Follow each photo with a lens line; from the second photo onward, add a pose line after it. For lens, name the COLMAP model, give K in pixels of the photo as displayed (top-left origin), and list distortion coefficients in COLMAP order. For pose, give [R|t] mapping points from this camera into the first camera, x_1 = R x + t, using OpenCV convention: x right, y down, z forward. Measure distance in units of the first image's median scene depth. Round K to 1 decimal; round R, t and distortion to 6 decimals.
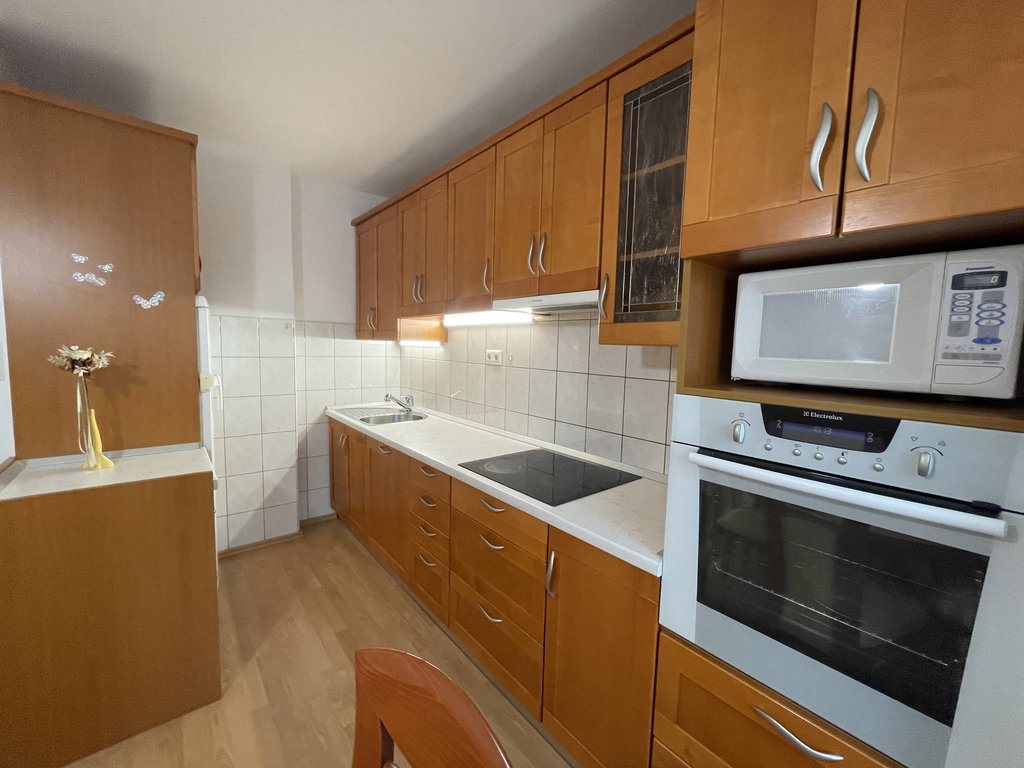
lens RADIAL K [[413.3, 0, 509.2], [0, 413.3, 383.1], [0, 0, 1]] dist [-0.002954, -0.000116]
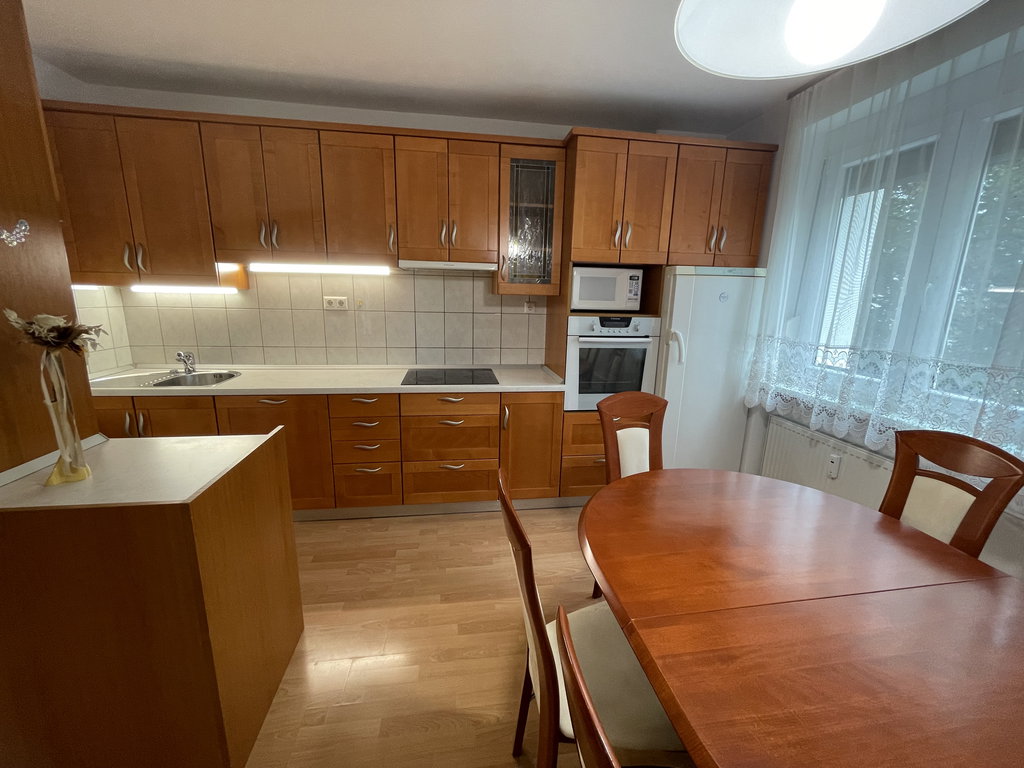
lens RADIAL K [[413.3, 0, 511.2], [0, 413.3, 383.8], [0, 0, 1]] dist [-0.002954, -0.000116]
pose [[0.522842, -0.196875, 0.829383, -0.808955], [0.068412, 0.979517, 0.189386, -0.029548], [-0.849680, -0.042279, 0.525601, -0.012961]]
